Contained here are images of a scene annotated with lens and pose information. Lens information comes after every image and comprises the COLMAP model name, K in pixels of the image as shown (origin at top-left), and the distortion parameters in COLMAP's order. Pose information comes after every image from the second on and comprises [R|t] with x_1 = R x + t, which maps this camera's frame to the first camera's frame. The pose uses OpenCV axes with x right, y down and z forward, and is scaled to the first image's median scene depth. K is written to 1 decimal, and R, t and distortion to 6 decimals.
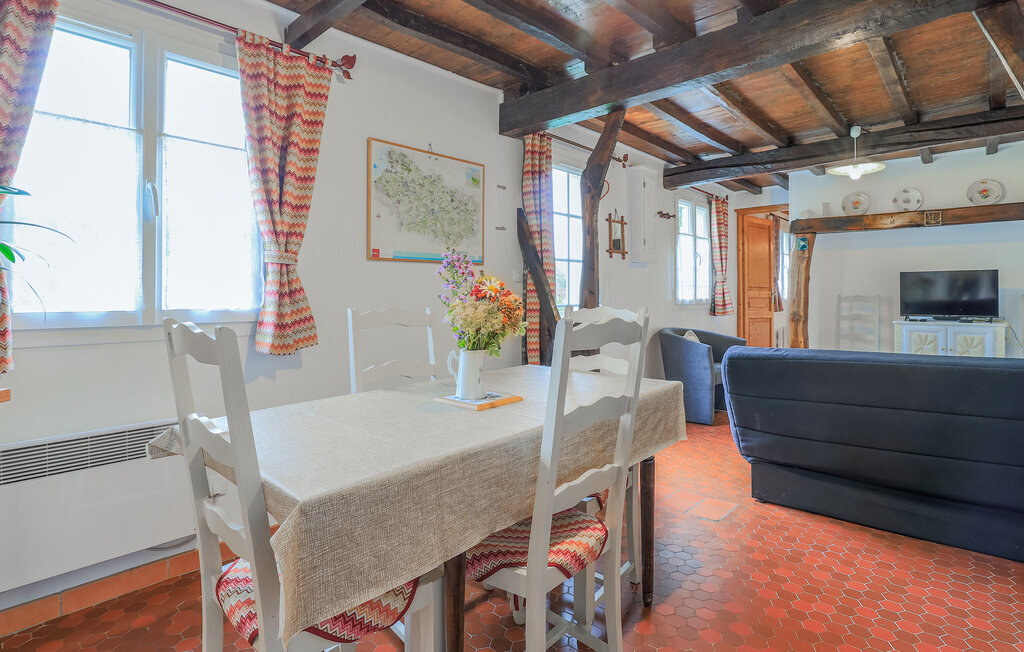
lens RADIAL K [[507.7, 0, 531.2], [0, 507.7, 292.4], [0, 0, 1]] dist [-0.036894, 0.009911]
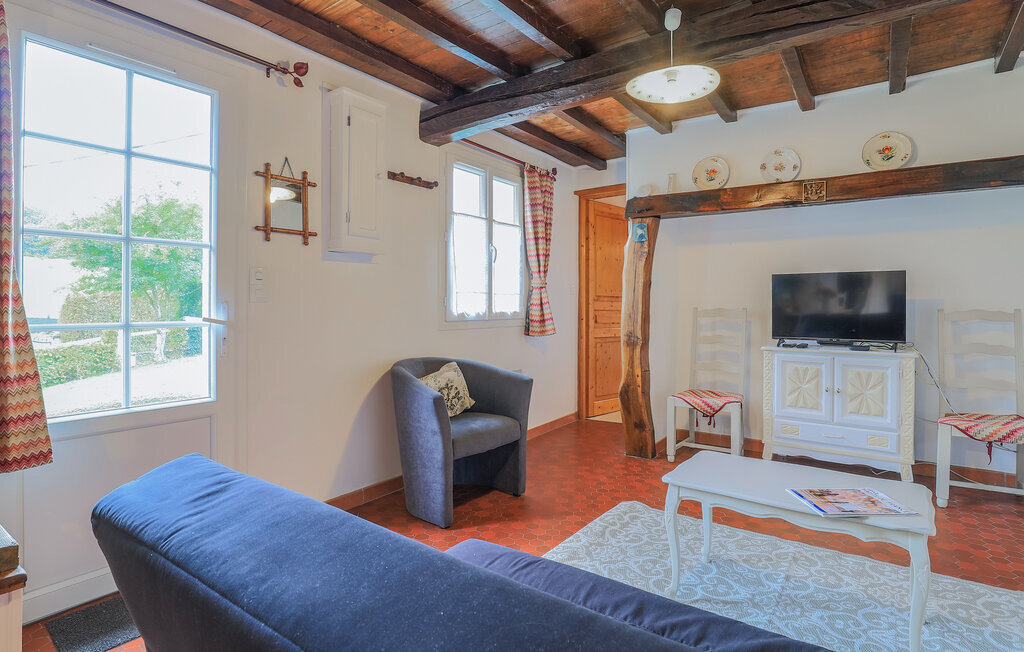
lens RADIAL K [[507.7, 0, 518.8], [0, 507.7, 303.5], [0, 0, 1]] dist [-0.036894, 0.009911]
pose [[0.995151, 0.005487, 0.098209, 0.325309], [-0.005653, 0.999983, 0.001404, -0.000155], [-0.098199, -0.001952, 0.995165, 0.347194]]
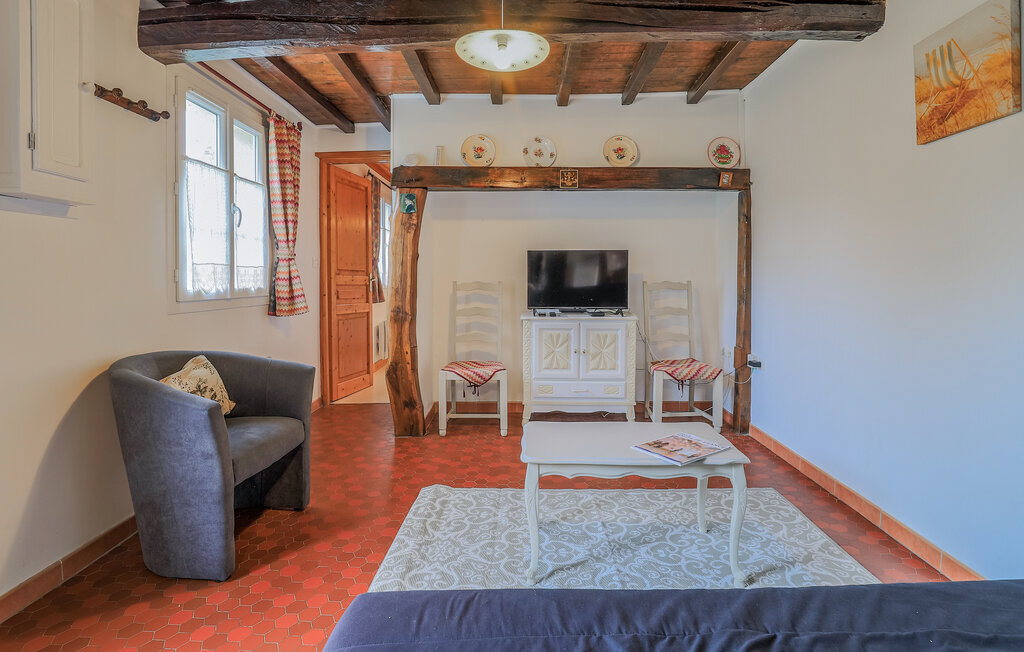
lens RADIAL K [[491.6, 0, 499.7], [0, 491.6, 287.2], [0, 0, 1]] dist [-0.033346, 0.004742]
pose [[0.772853, -0.009282, 0.634517, 0.236260], [-0.002231, 0.999847, 0.017343, 0.001387], [-0.634581, -0.014819, 0.772715, 0.451712]]
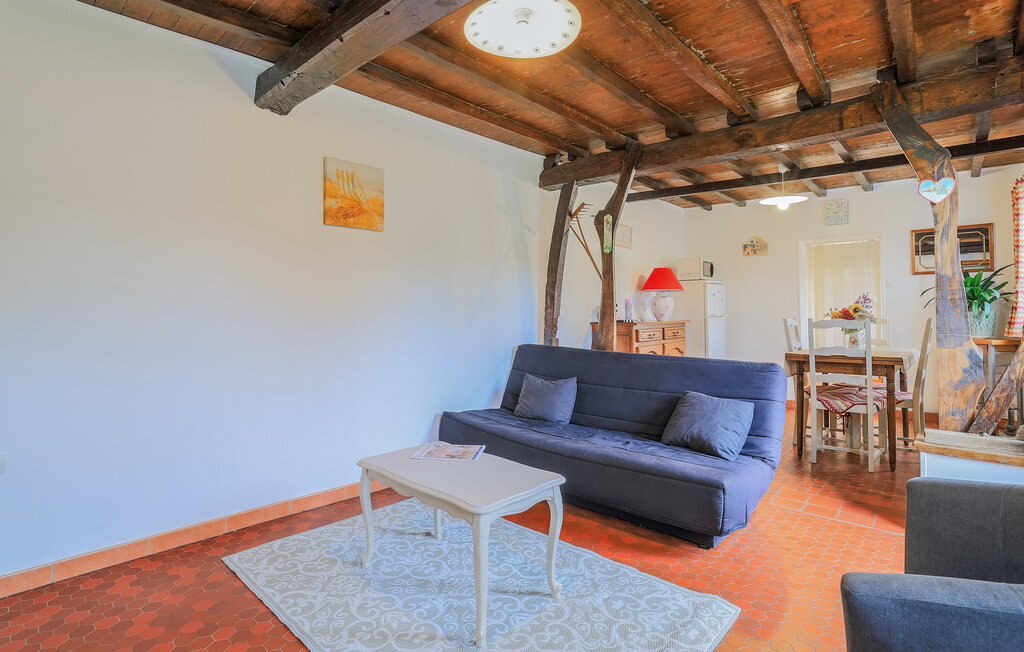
lens RADIAL K [[518.0, 0, 504.0], [0, 518.0, 312.8], [0, 0, 1]] dist [-0.018264, -0.000093]
pose [[-0.999820, 0.007406, 0.017479, 0.507450], [0.007398, 0.999972, -0.000569, -0.000461], [-0.017482, -0.000439, -0.999847, 1.110139]]
